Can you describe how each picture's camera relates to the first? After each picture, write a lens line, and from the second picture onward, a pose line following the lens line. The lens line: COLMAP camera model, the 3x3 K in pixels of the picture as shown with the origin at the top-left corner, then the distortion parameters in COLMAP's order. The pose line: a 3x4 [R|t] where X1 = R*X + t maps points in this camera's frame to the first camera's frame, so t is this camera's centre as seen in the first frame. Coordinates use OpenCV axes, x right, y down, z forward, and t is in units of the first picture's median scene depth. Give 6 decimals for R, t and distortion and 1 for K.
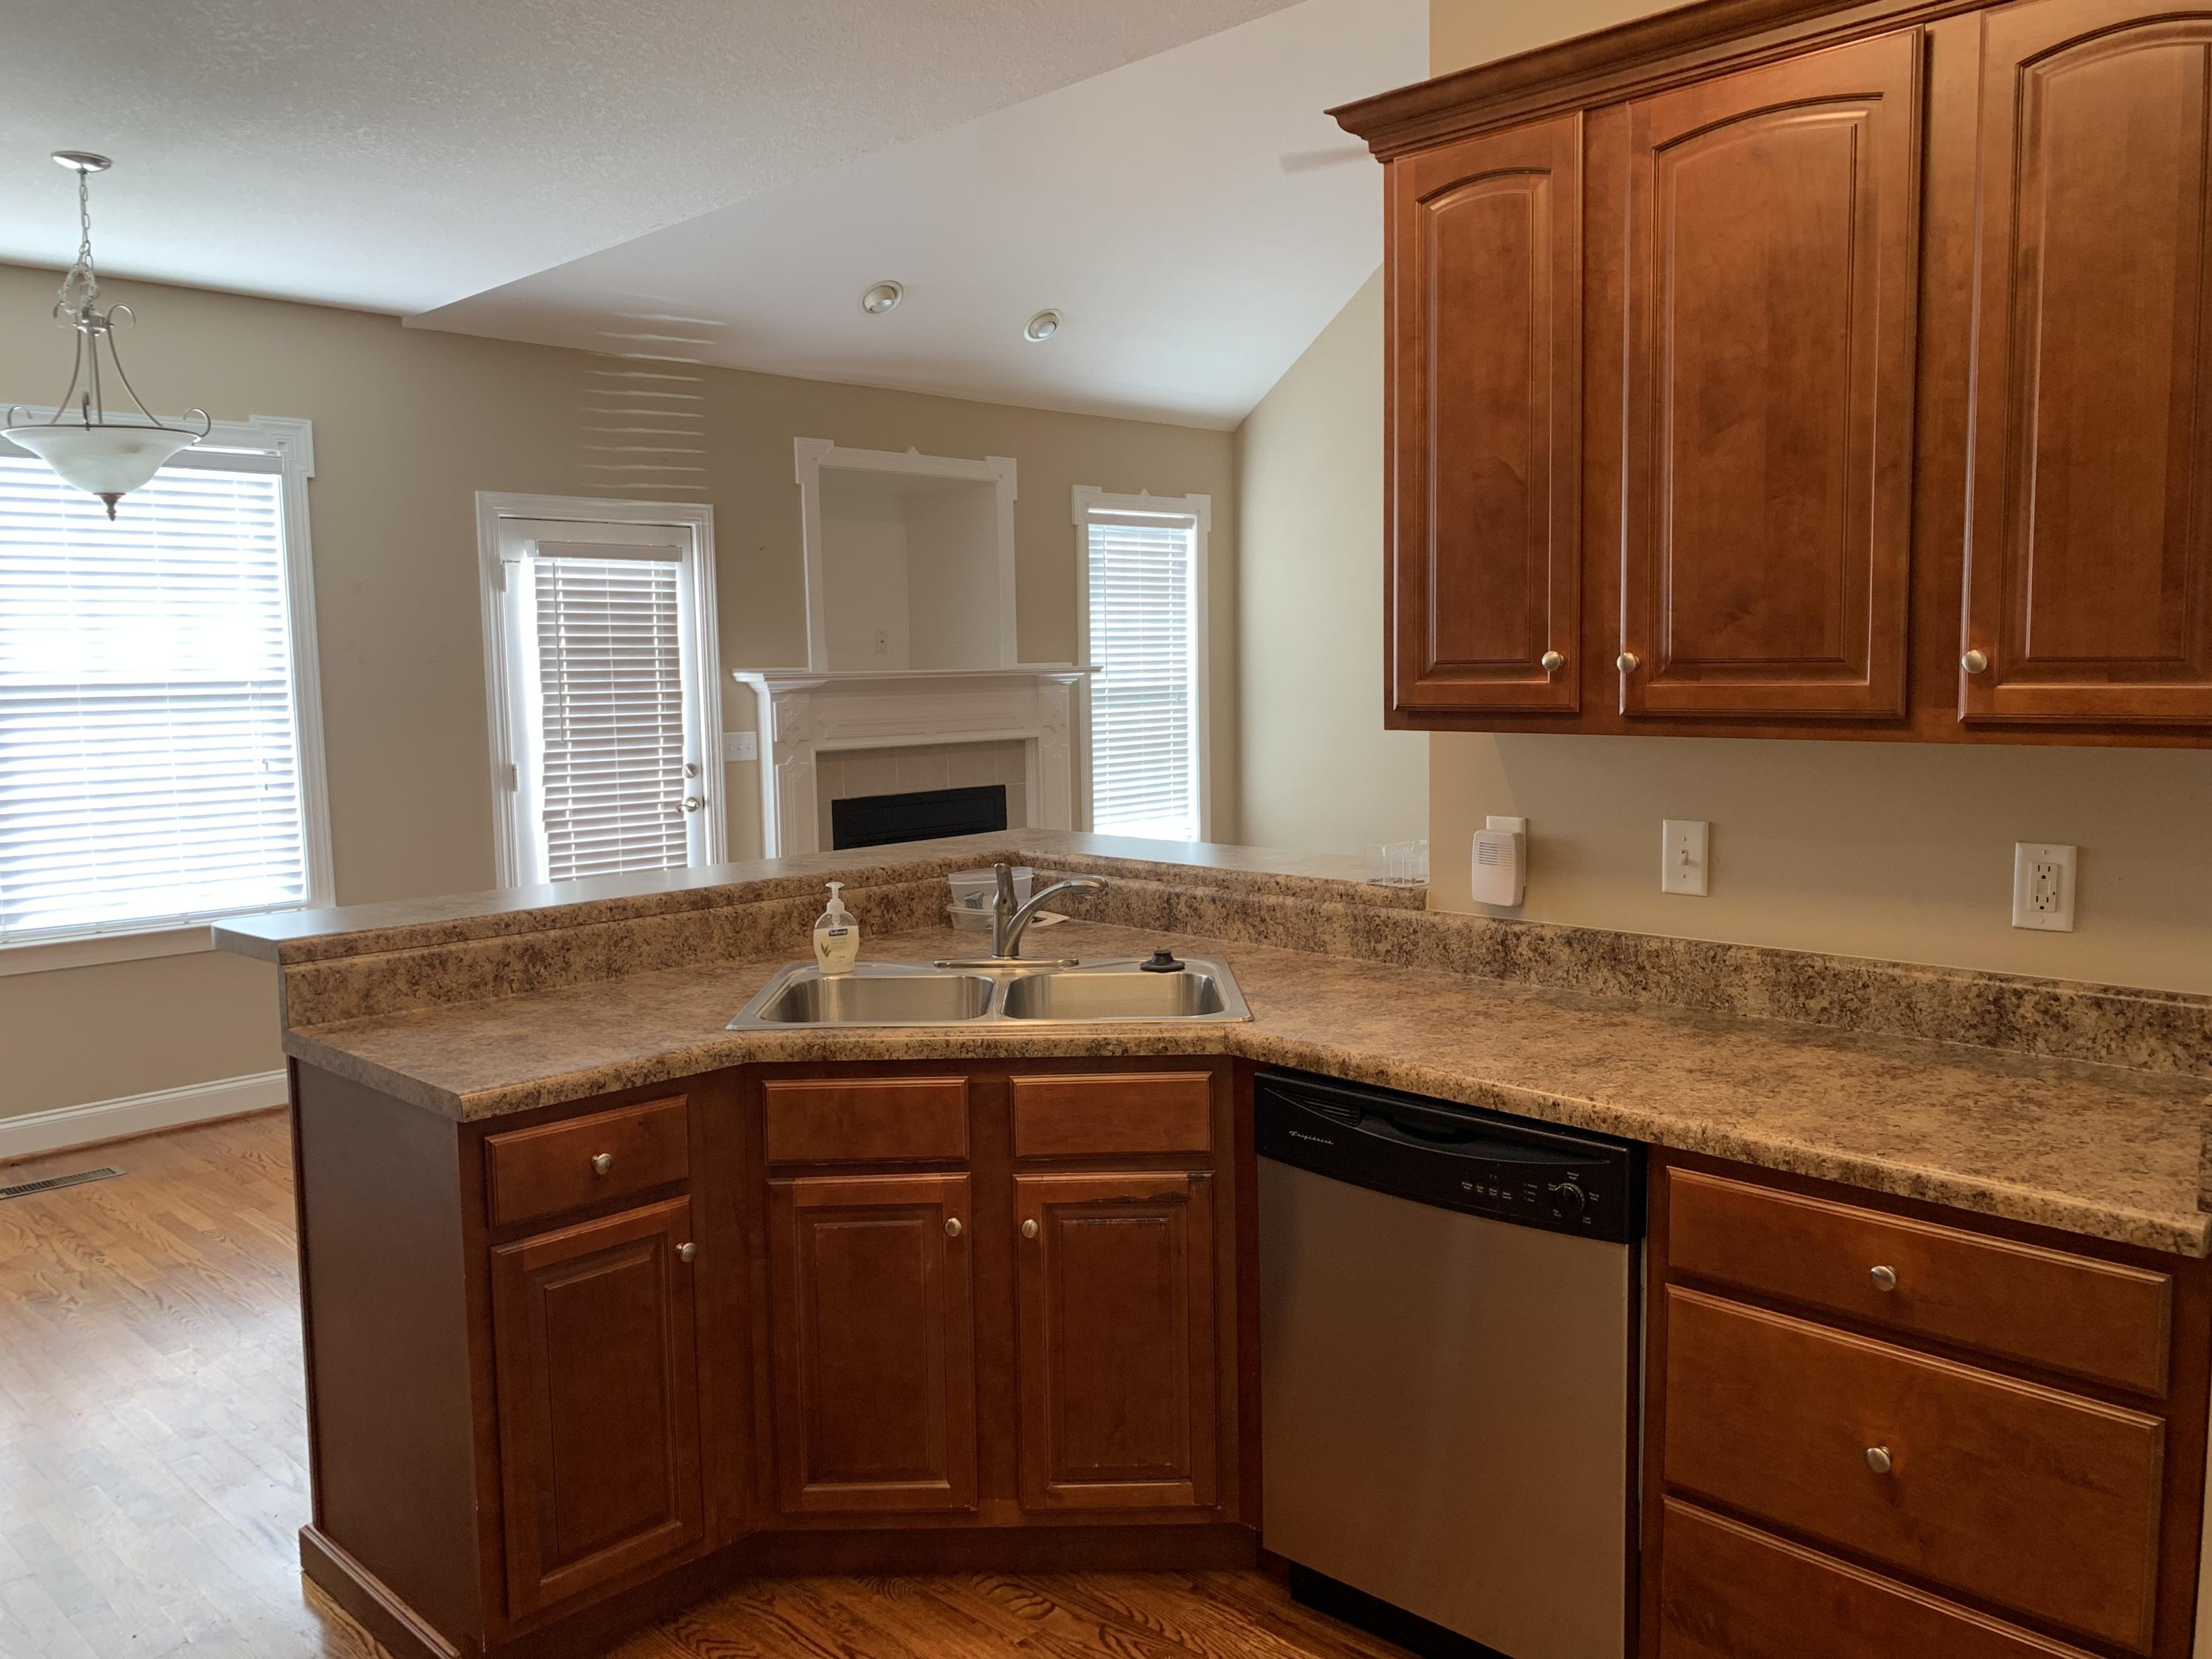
lens RADIAL K [[1681.4, 0, 1116.1], [0, 1681.4, 832.0], [0, 0, 1]] dist [0.001760, 0.003757]
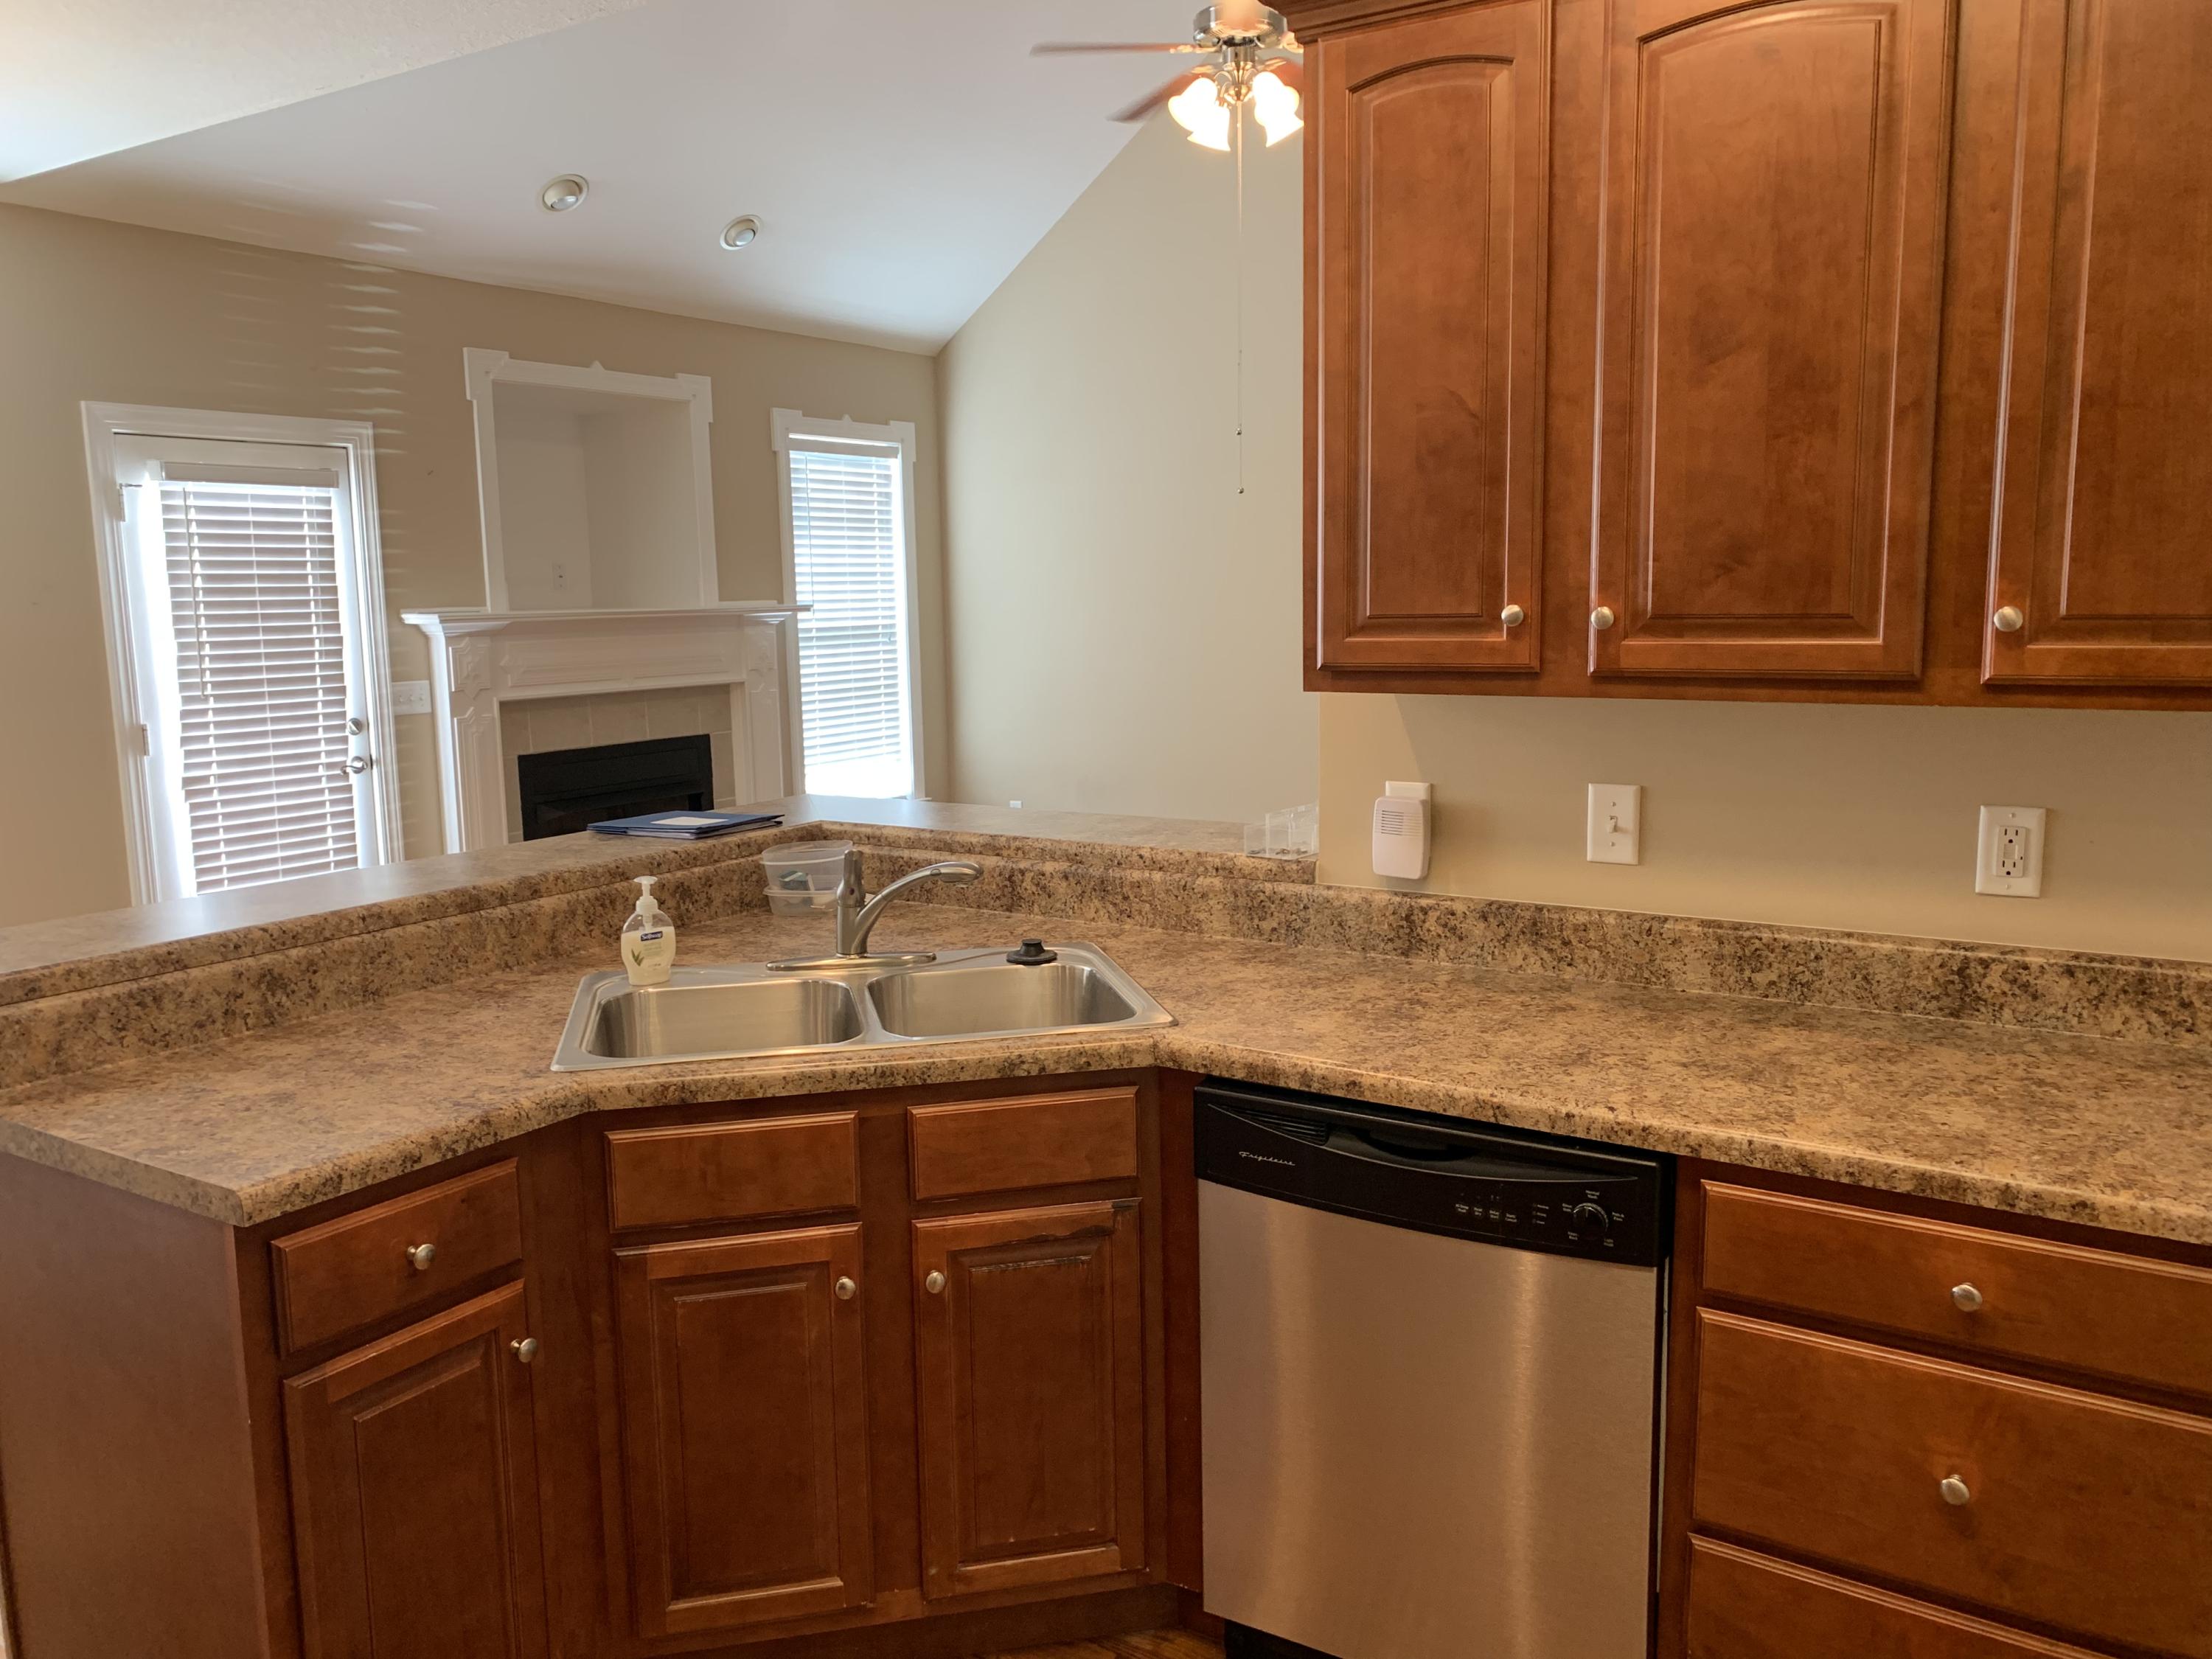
lens RADIAL K [[1681.4, 0, 1102.3], [0, 1681.4, 825.5], [0, 0, 1]] dist [0.001760, 0.003757]
pose [[0.979160, -0.029638, 0.200916, -0.133971], [0.022236, 0.998992, 0.039000, -0.028038], [-0.201869, -0.033720, 0.978832, 0.152367]]
